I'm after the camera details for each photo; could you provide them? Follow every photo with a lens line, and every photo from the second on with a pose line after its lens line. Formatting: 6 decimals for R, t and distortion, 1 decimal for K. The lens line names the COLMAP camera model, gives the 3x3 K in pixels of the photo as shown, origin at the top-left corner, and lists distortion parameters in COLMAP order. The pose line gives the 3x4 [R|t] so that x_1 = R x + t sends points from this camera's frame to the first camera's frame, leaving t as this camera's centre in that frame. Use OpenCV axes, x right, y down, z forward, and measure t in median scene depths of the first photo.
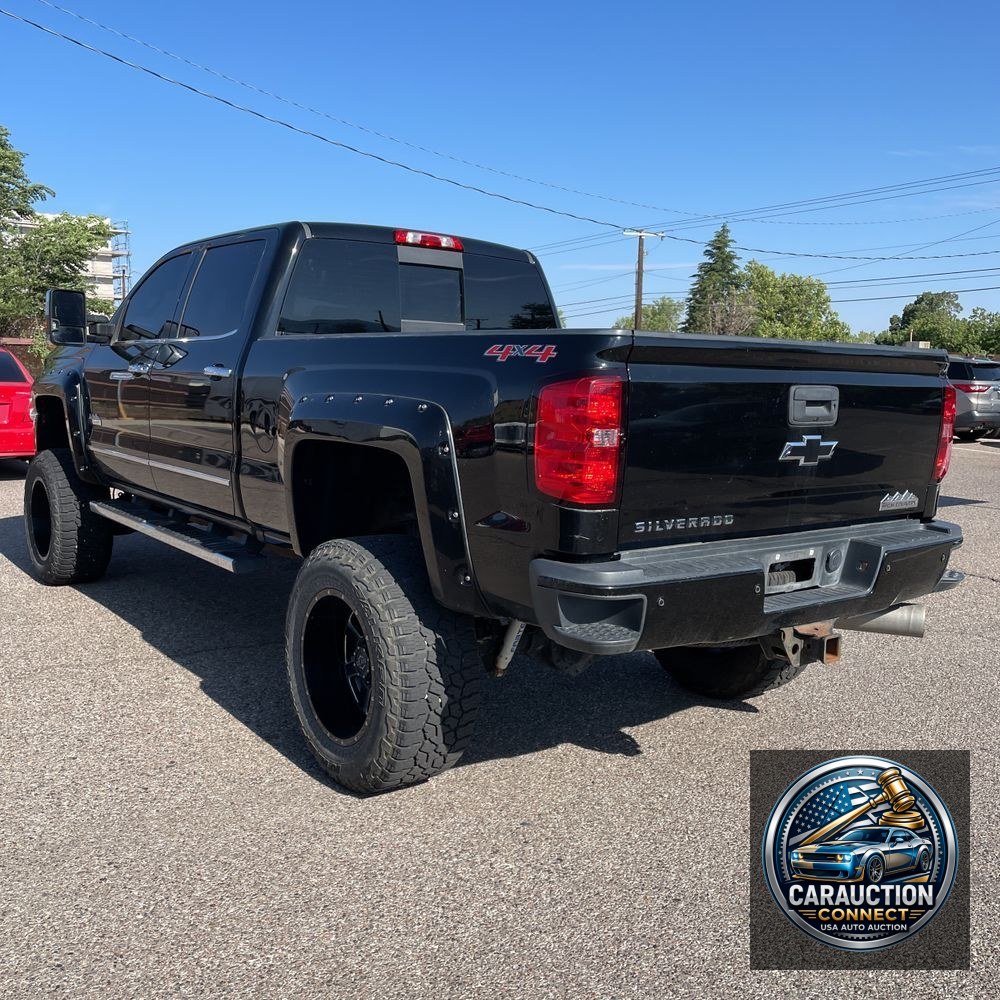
lens RADIAL K [[1026.8, 0, 500.0], [0, 1026.8, 500.0], [0, 0, 1]] dist [0.101647, -0.137195]
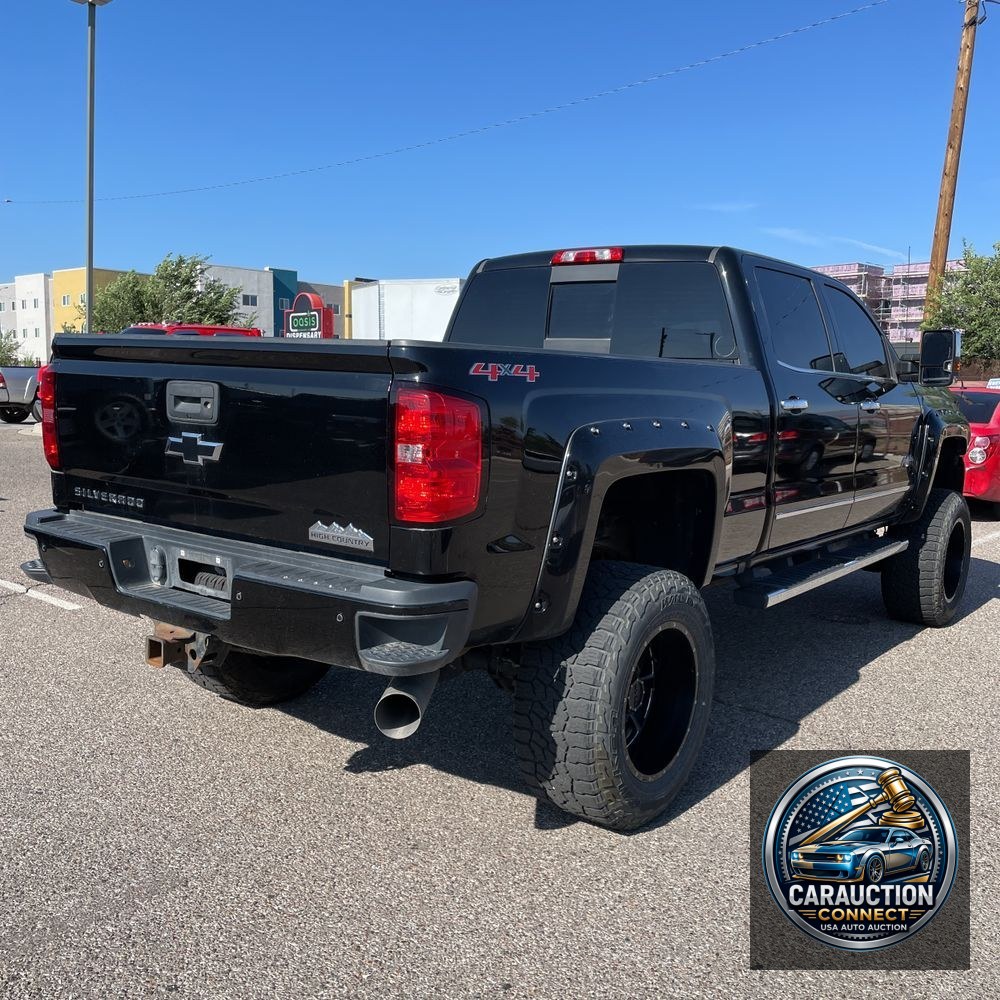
lens RADIAL K [[1026.8, 0, 500.0], [0, 1026.8, 500.0], [0, 0, 1]] dist [0.101647, -0.137195]
pose [[0.266424, 0.097004, -0.958962, 1.166347], [-0.149630, 0.987023, 0.058271, -0.088917], [0.952171, 0.127965, 0.277481, 0.901589]]
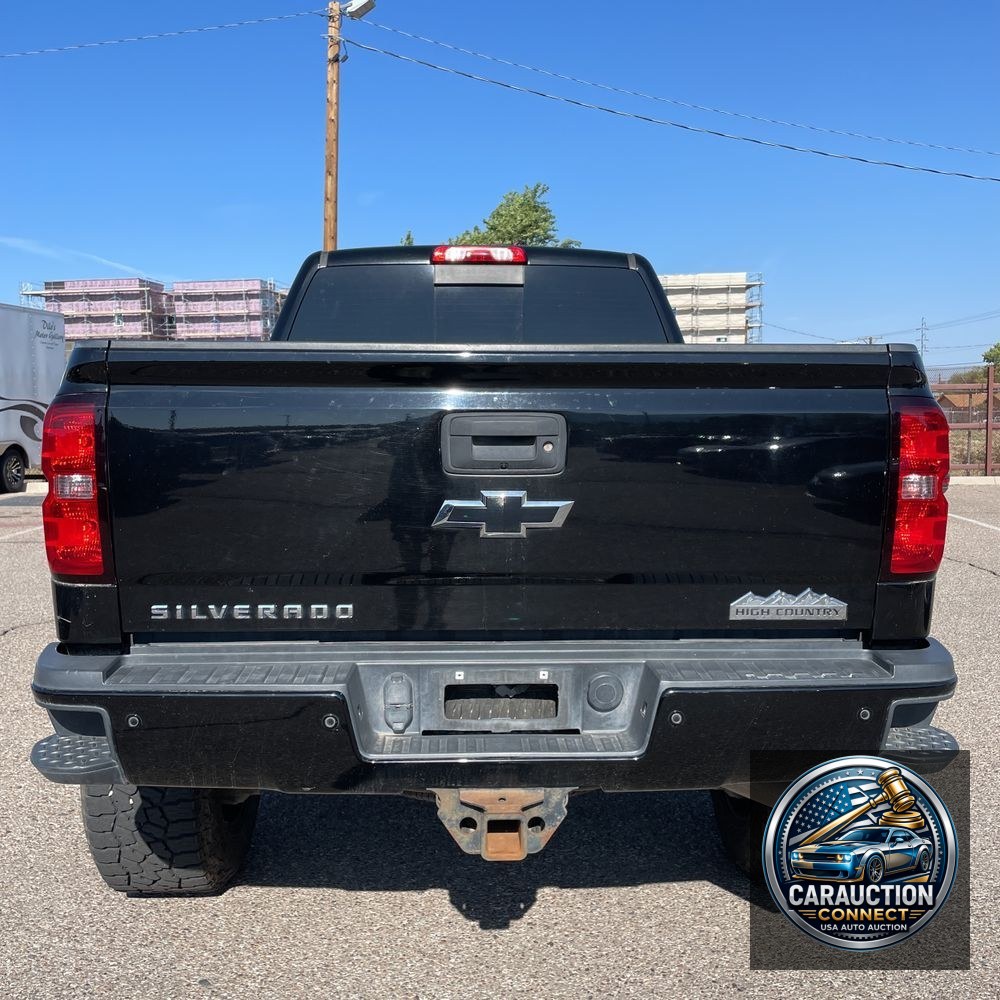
lens RADIAL K [[1024.9, 0, 497.5], [0, 1024.9, 491.5], [0, 0, 1]] dist [0.100519, -0.148492]
pose [[0.814119, 0.021763, -0.580290, 0.591690], [-0.051101, 0.998106, -0.034260, -0.035476], [0.578445, 0.057545, 0.813689, 0.429812]]
